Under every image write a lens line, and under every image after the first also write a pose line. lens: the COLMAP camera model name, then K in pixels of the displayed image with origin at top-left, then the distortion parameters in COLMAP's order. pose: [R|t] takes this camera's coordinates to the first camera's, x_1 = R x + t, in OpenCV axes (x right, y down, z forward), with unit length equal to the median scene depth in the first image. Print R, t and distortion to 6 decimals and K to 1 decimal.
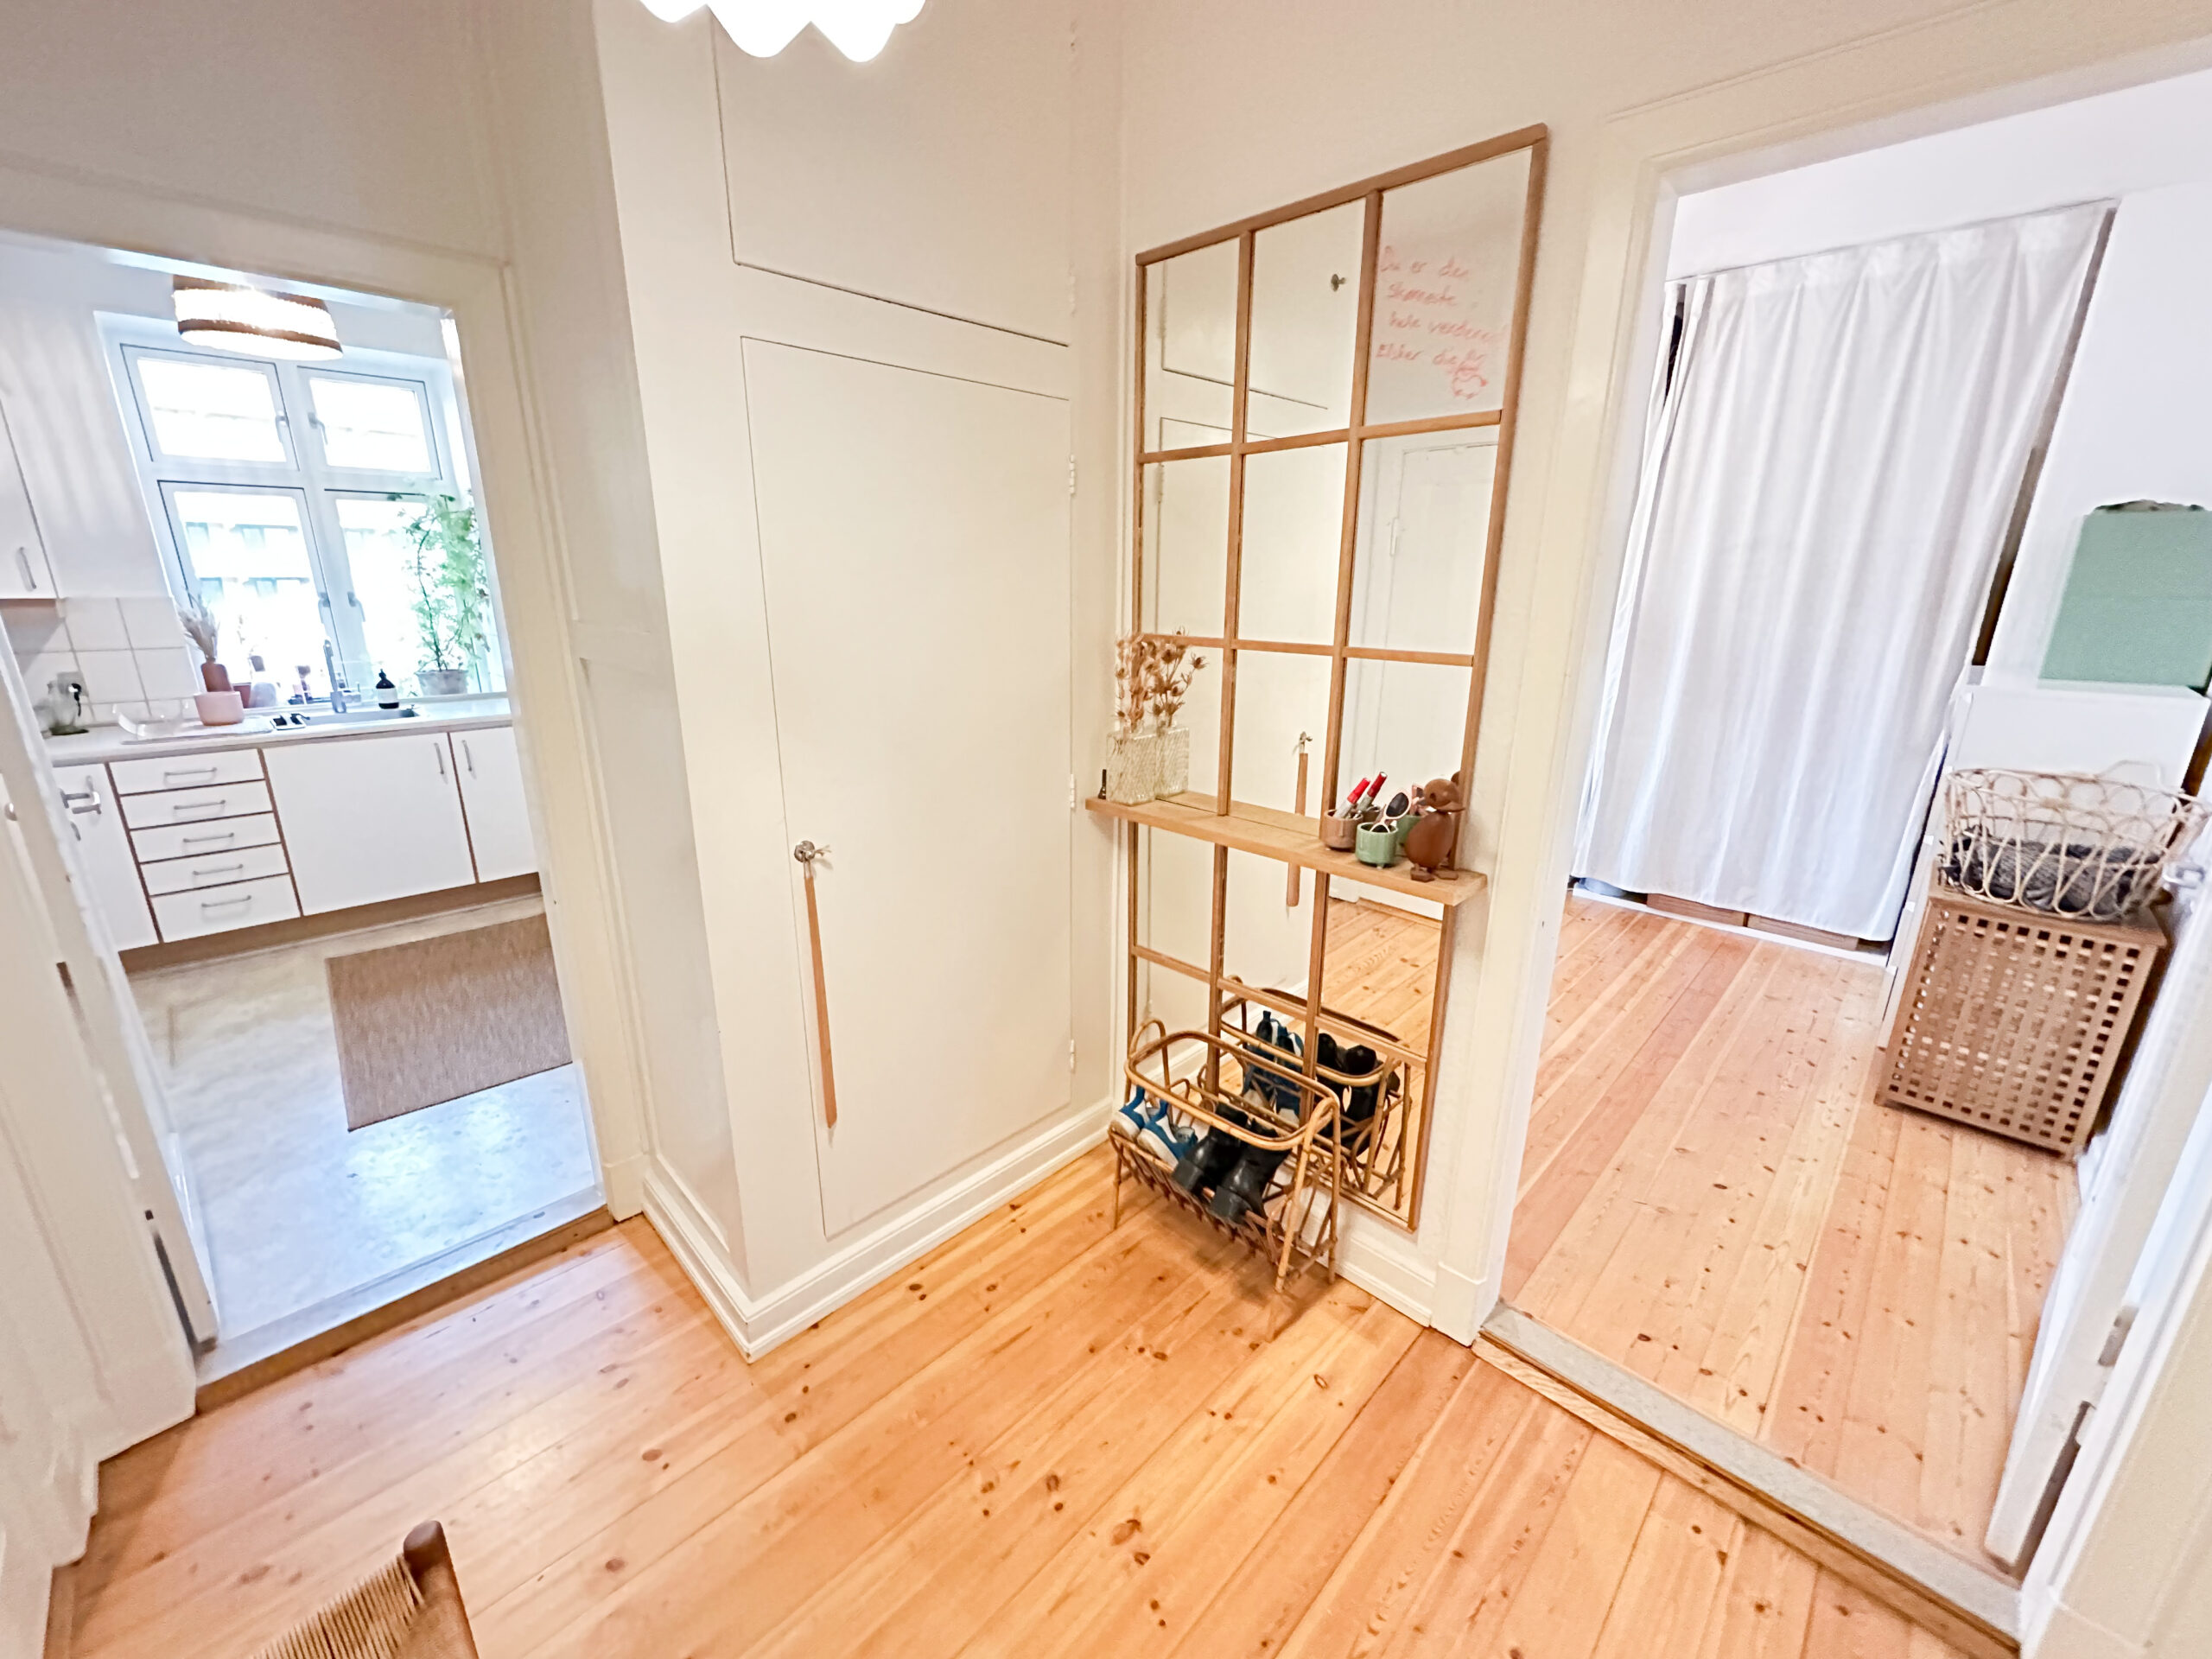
lens RADIAL K [[881.3, 0, 1103.9], [0, 881.3, 825.2], [0, 0, 1]] dist [-0.002523, 0.000434]
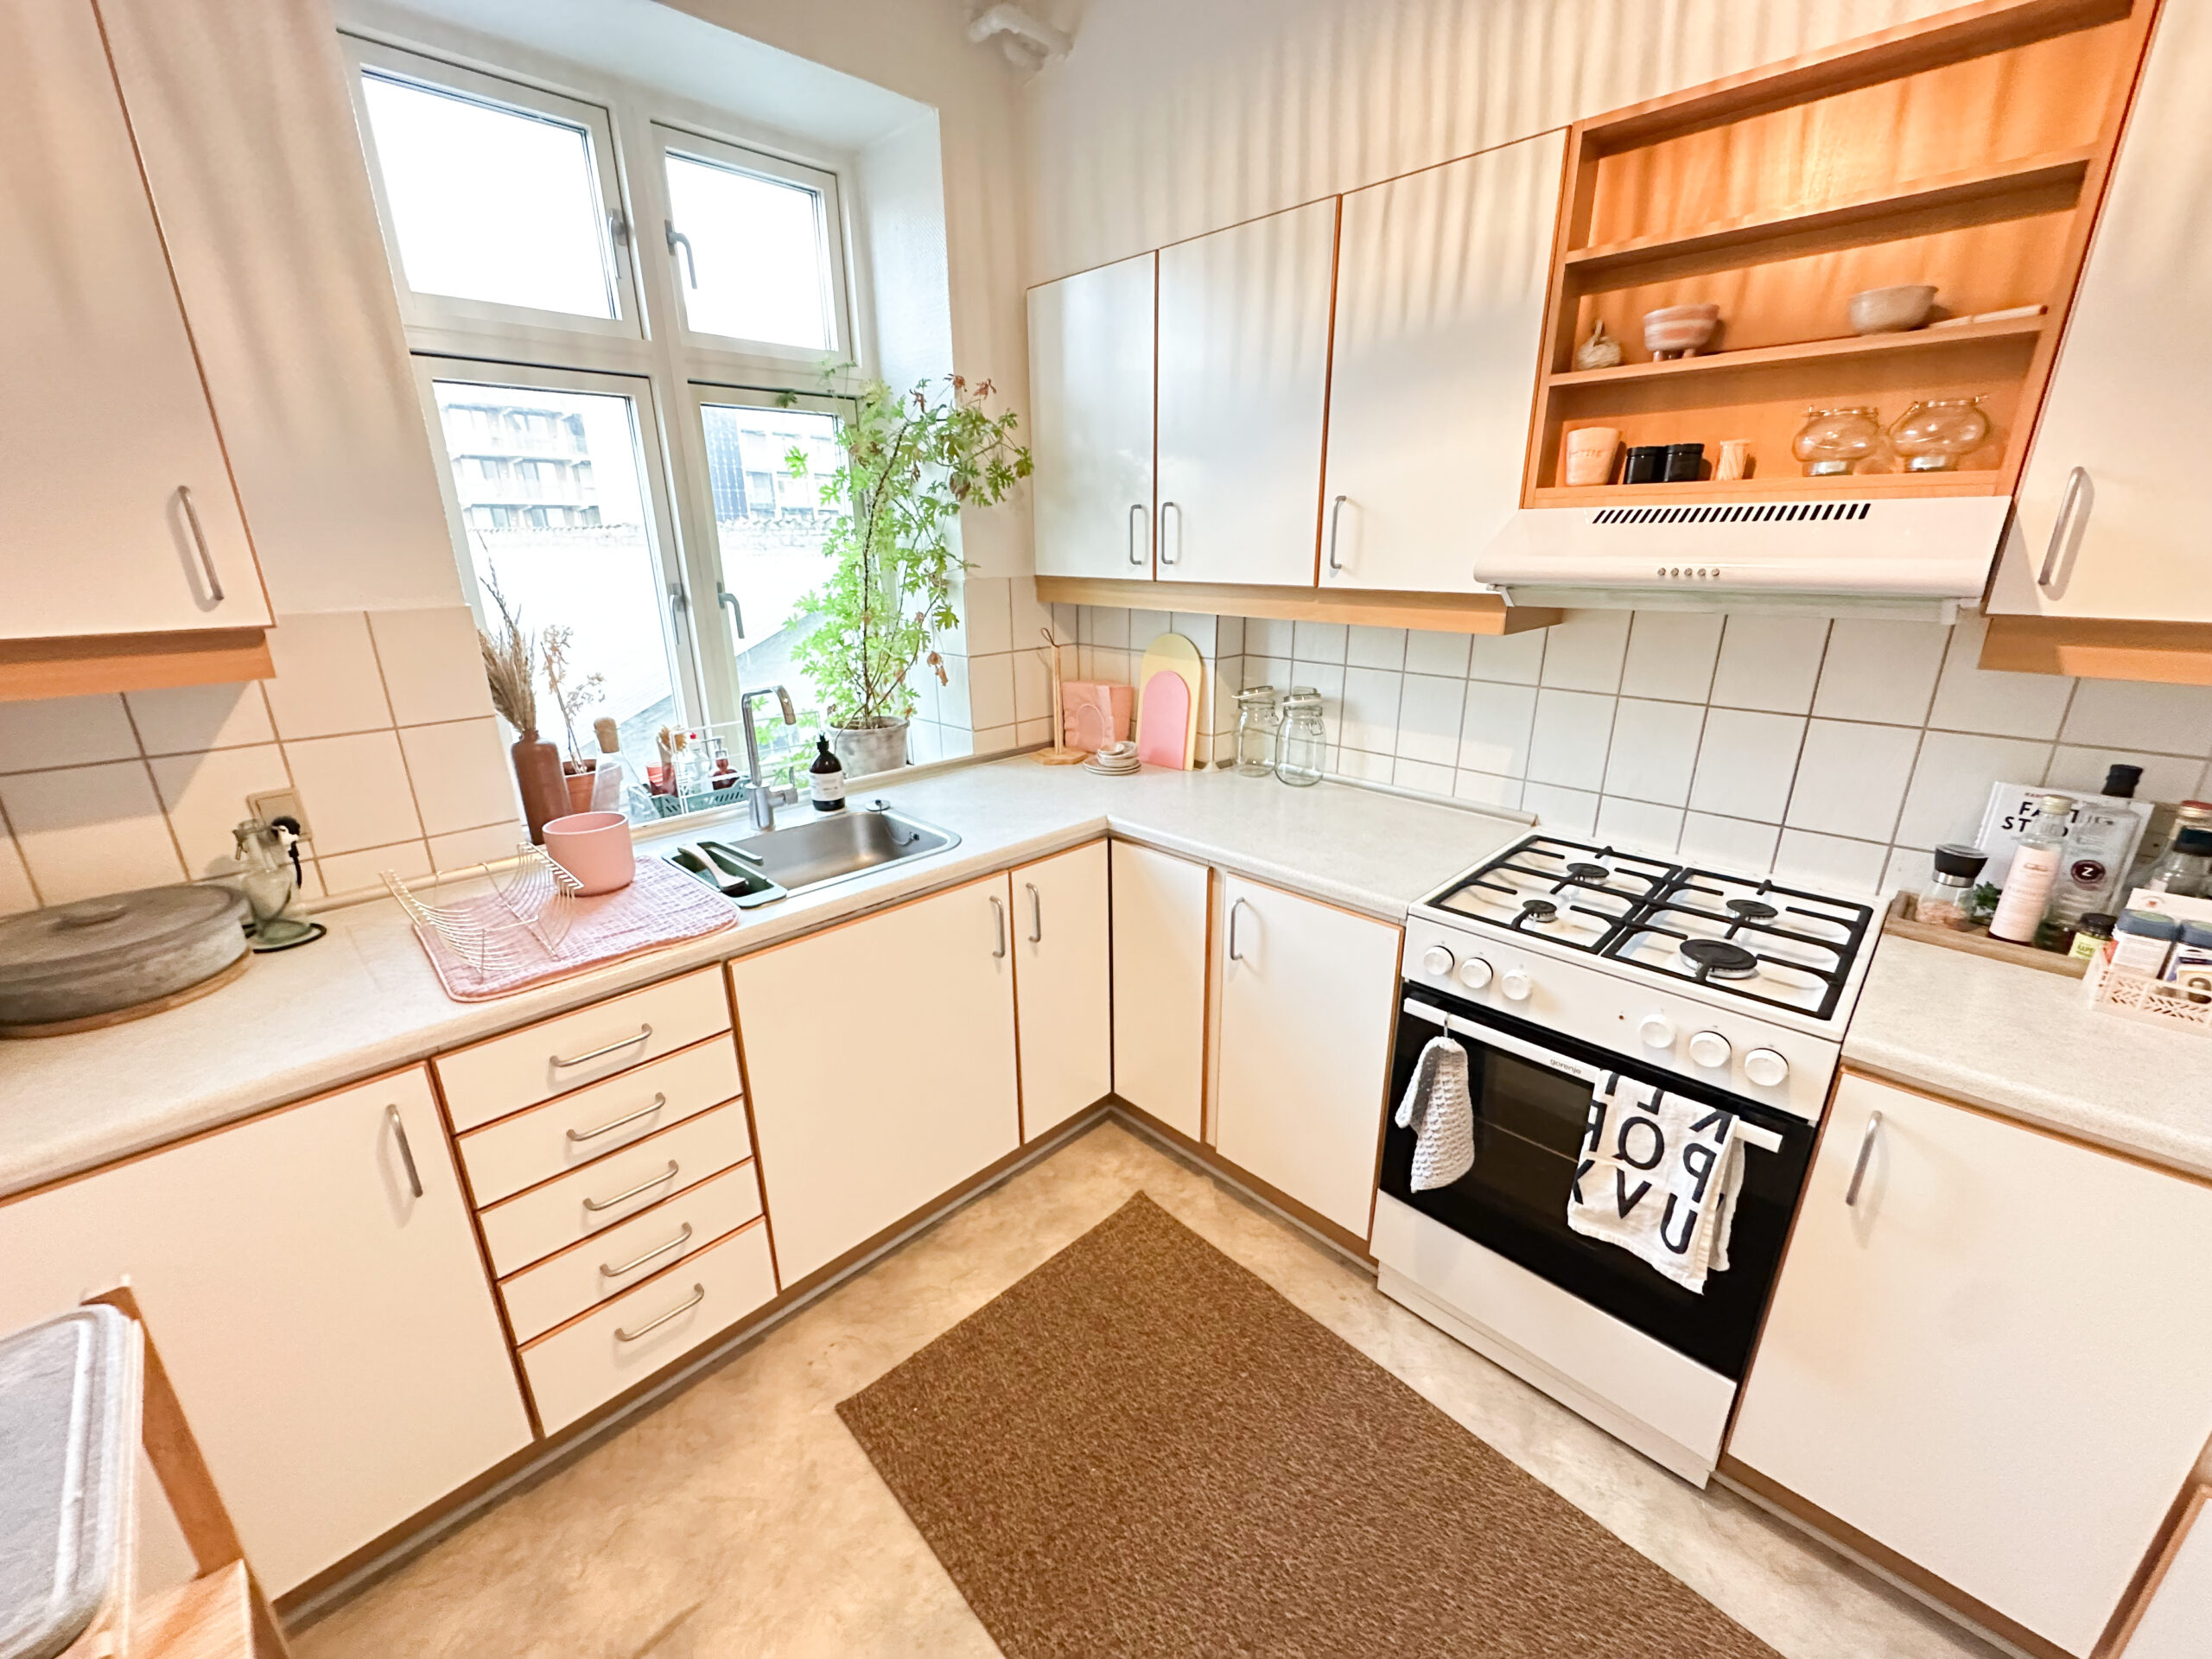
lens RADIAL K [[881.3, 0, 1106.7], [0, 881.3, 827.4], [0, 0, 1]] dist [-0.002523, 0.000434]
pose [[0.999793, -0.018517, -0.008483, -0.679484], [0.018859, 0.998930, 0.042221, -0.147882], [0.007692, -0.042372, 0.999072, 0.509152]]
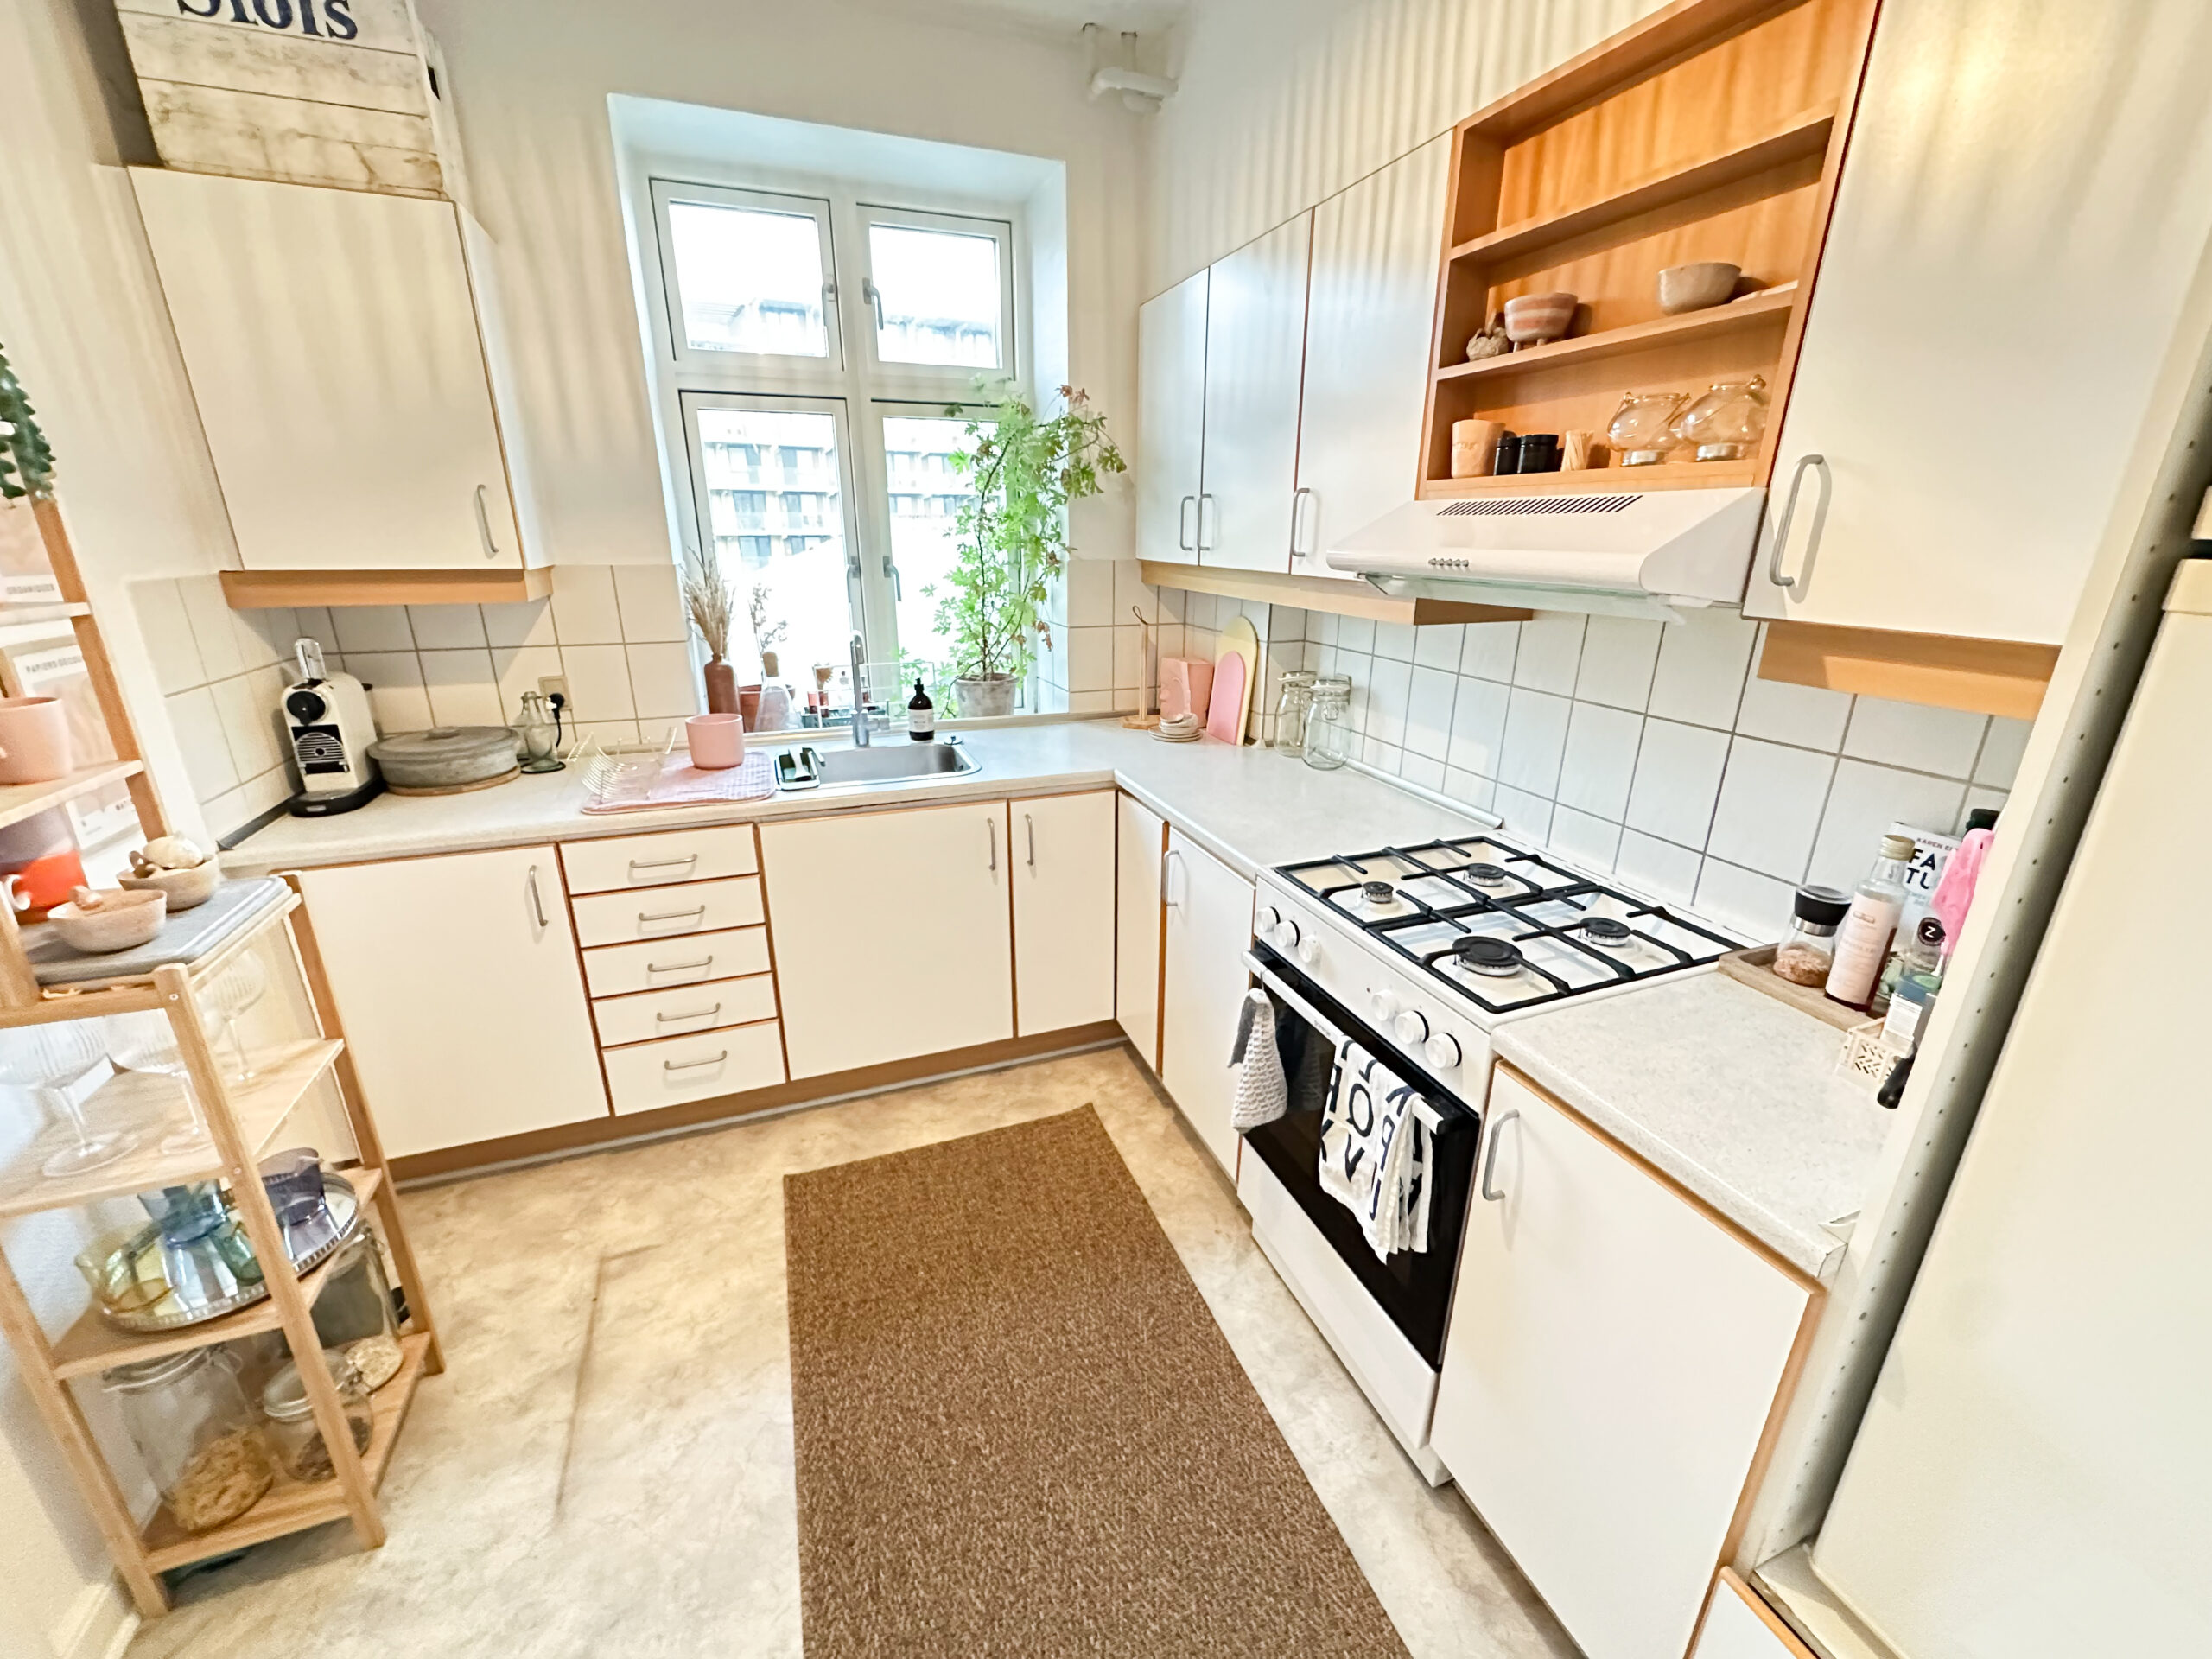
lens RADIAL K [[881.3, 0, 1107.1], [0, 881.3, 827.0], [0, 0, 1]] dist [-0.002523, 0.000434]
pose [[0.911915, 0.126760, -0.390312, -0.448666], [-0.108676, 0.991737, 0.068173, -0.134089], [0.395728, -0.019750, 0.918155, 0.481091]]
